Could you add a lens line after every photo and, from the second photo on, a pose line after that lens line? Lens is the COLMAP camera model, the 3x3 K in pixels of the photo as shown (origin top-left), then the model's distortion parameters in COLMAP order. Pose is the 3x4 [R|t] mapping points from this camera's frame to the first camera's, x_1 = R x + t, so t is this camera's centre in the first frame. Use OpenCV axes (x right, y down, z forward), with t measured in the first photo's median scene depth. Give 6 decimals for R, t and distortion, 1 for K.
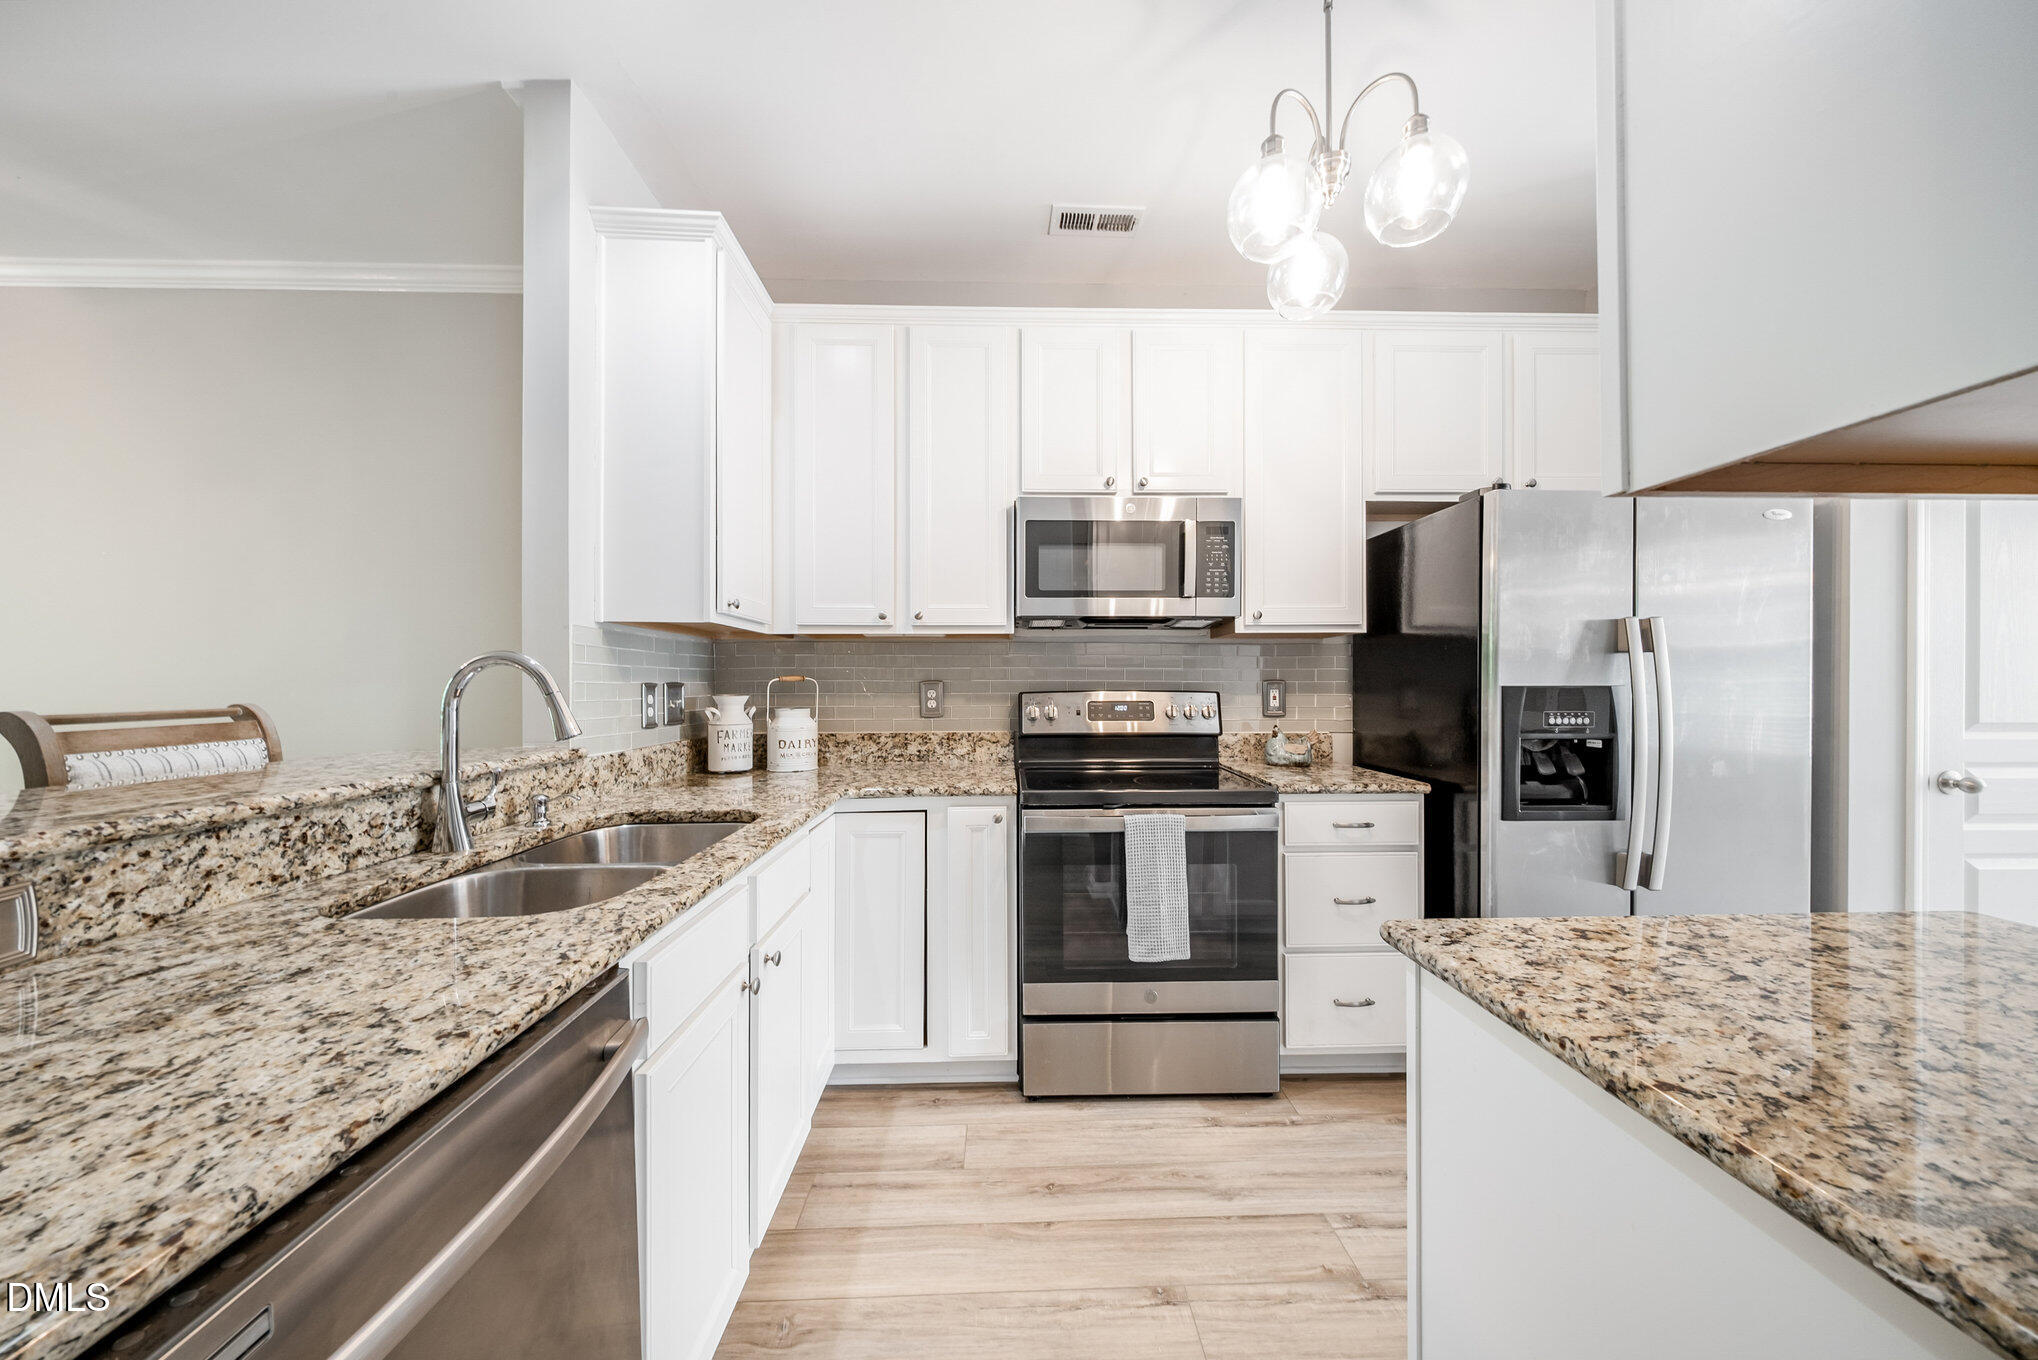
lens RADIAL K [[693.9, 0, 1030.7], [0, 693.9, 678.3], [0, 0, 1]] dist [0.000707, -0.000008]
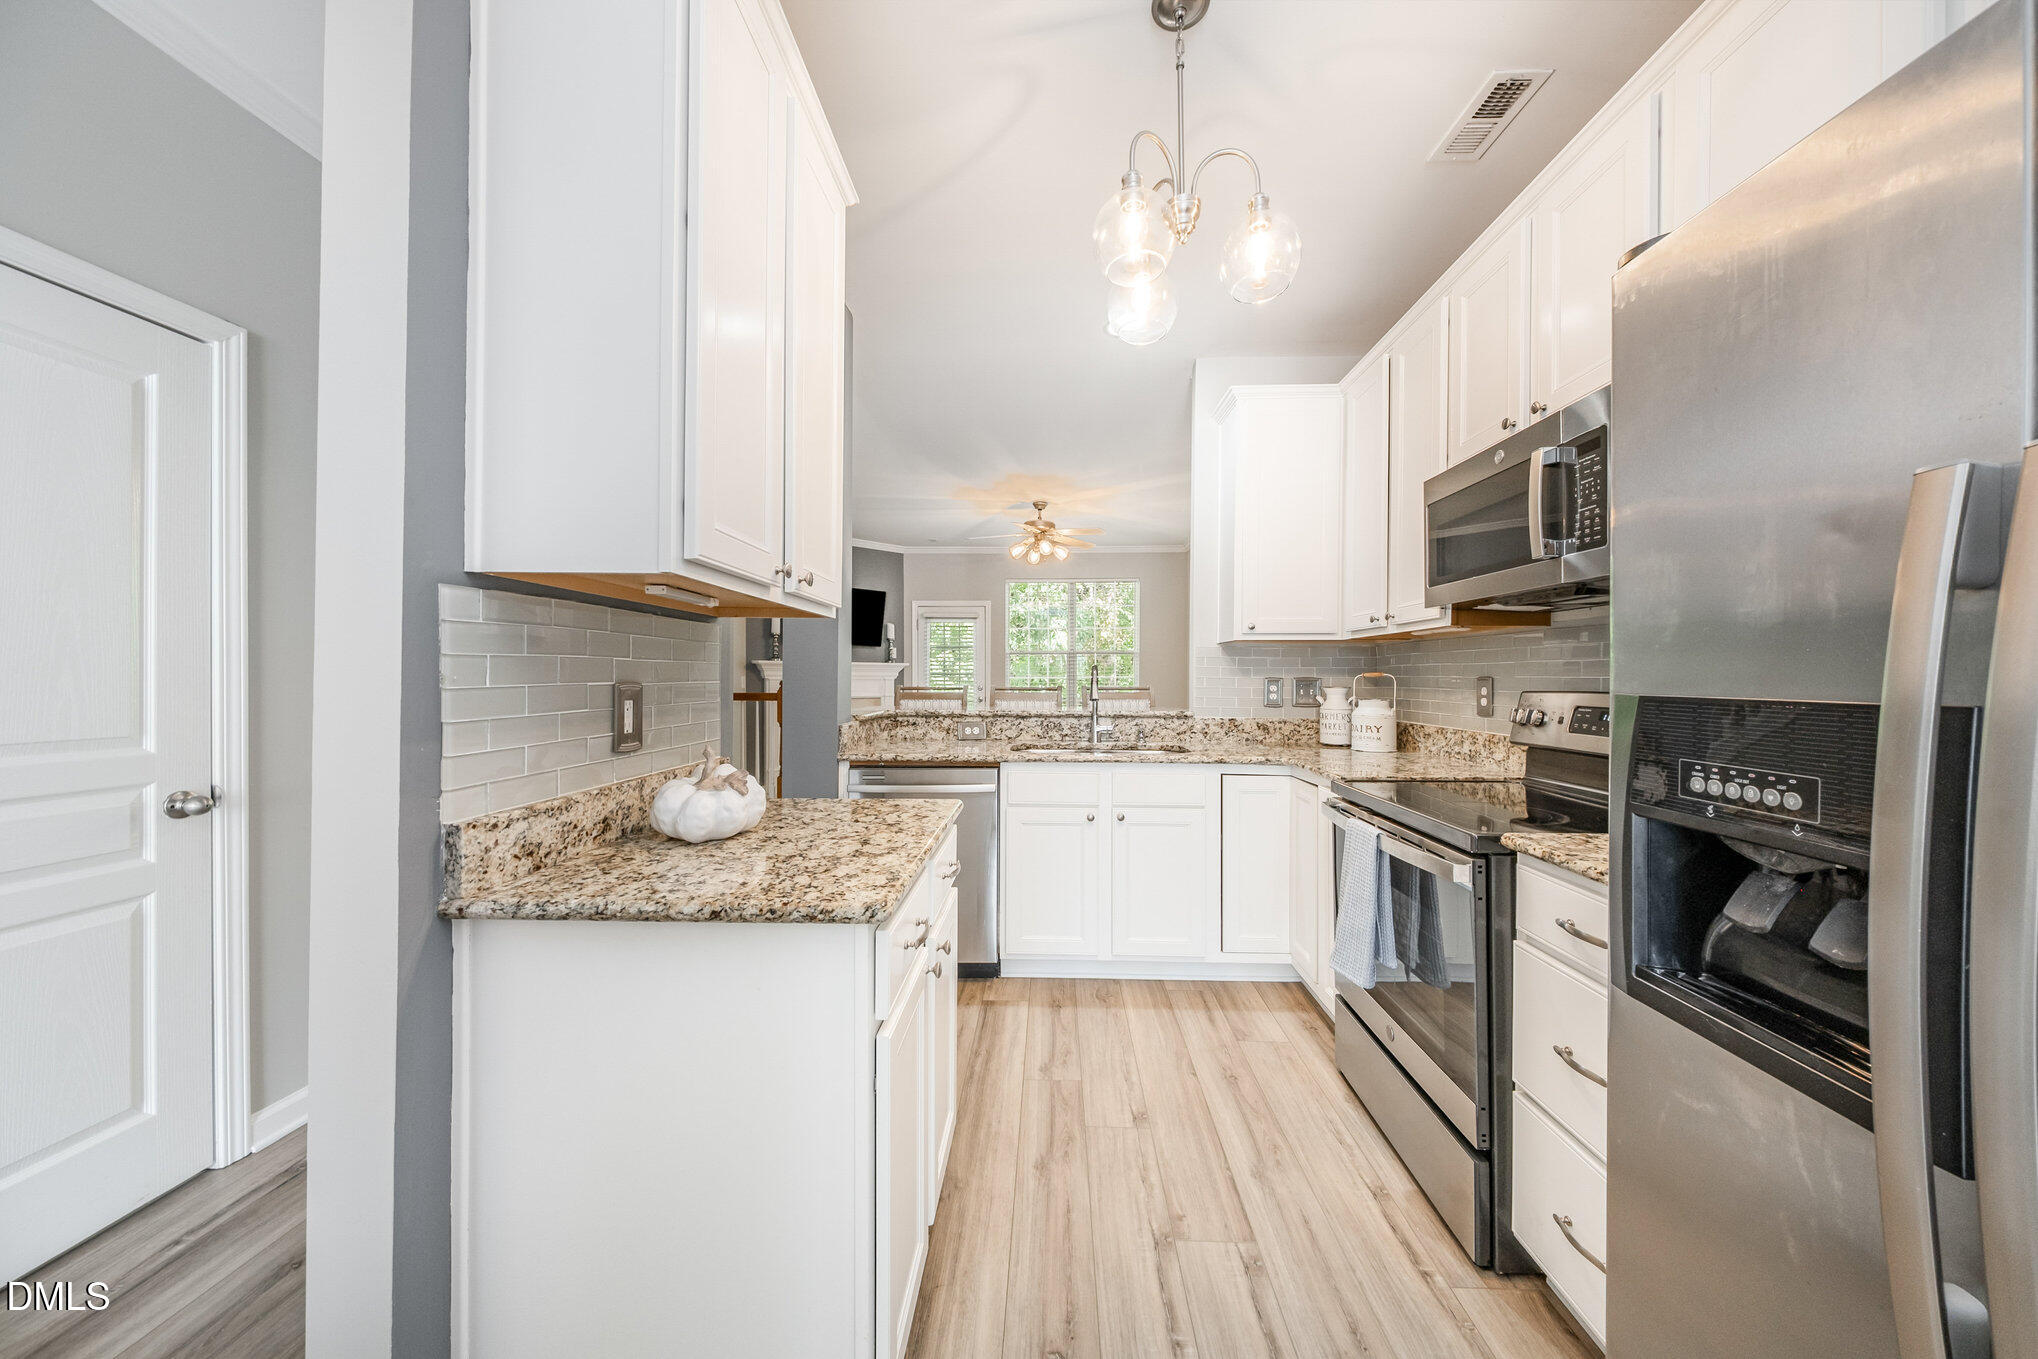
lens RADIAL K [[693.9, 0, 1023.4], [0, 693.9, 676.0], [0, 0, 1]] dist [0.000707, -0.000008]
pose [[-0.081228, 0.003283, -0.996690, 1.177079], [0.001018, 0.999994, 0.003211, -0.002396], [0.996695, -0.000754, -0.081231, 0.646885]]
